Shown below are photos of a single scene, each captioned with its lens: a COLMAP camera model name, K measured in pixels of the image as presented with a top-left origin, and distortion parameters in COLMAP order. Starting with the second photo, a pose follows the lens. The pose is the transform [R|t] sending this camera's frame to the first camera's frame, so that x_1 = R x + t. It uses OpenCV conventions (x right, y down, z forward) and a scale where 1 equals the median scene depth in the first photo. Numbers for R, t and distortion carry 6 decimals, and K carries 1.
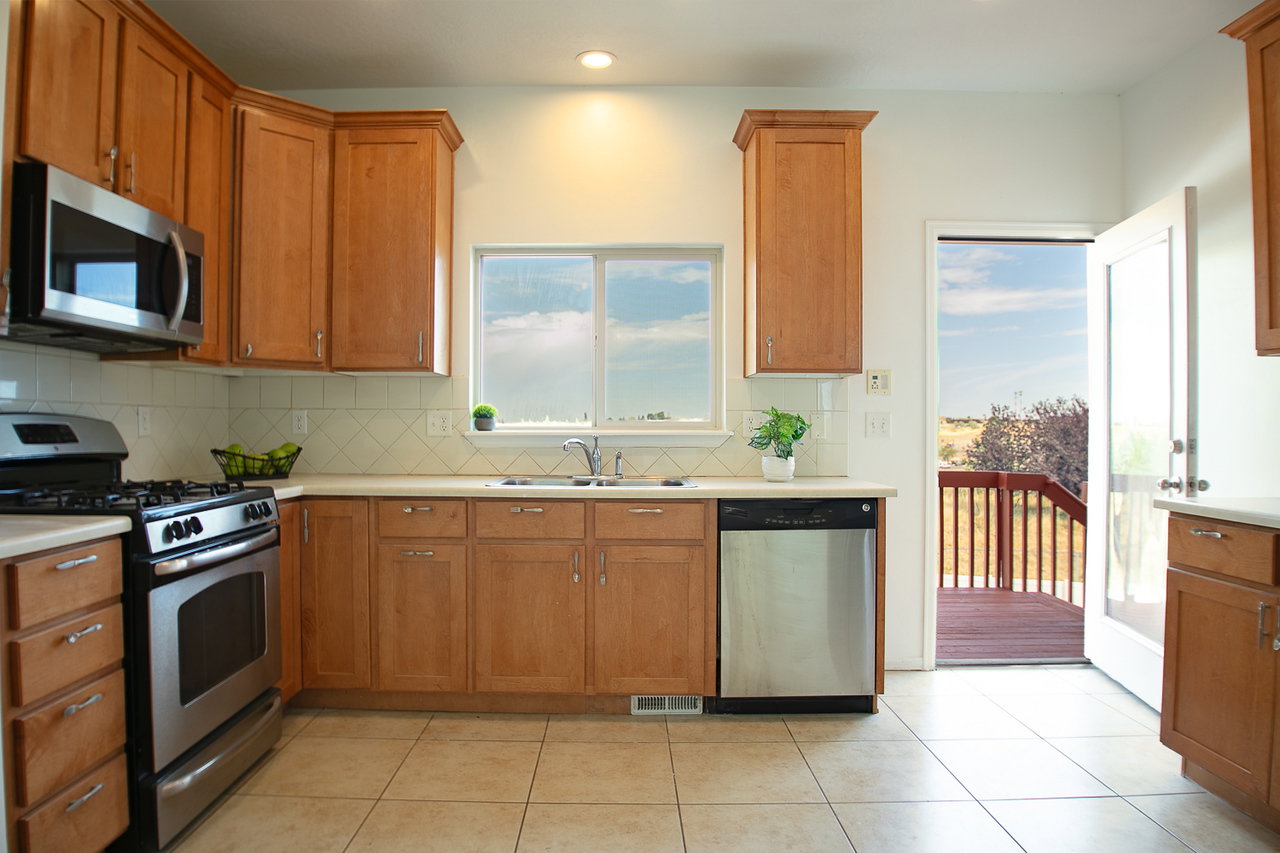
lens RADIAL K [[764.2, 0, 635.0], [0, 764.2, 426.0], [0, 0, 1]] dist [-0.044076, 0.006418]
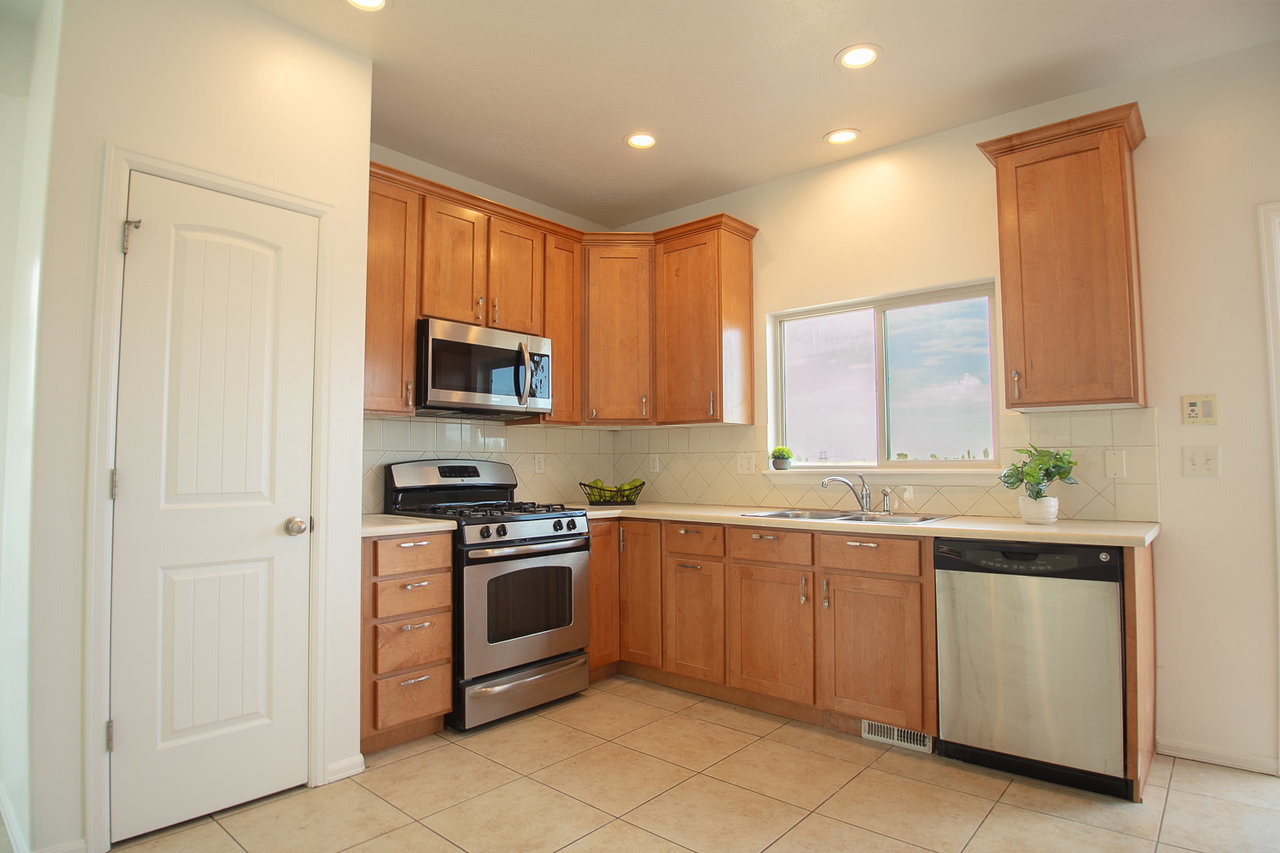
lens RADIAL K [[710.3, 0, 628.4], [0, 710.3, 428.8], [0, 0, 1]] dist [-0.030974, -0.000159]
pose [[0.757523, -0.037779, -0.651715, 0.413887], [0.004280, 0.998590, -0.052912, 0.000156], [0.652795, 0.037293, 0.756616, 0.027599]]
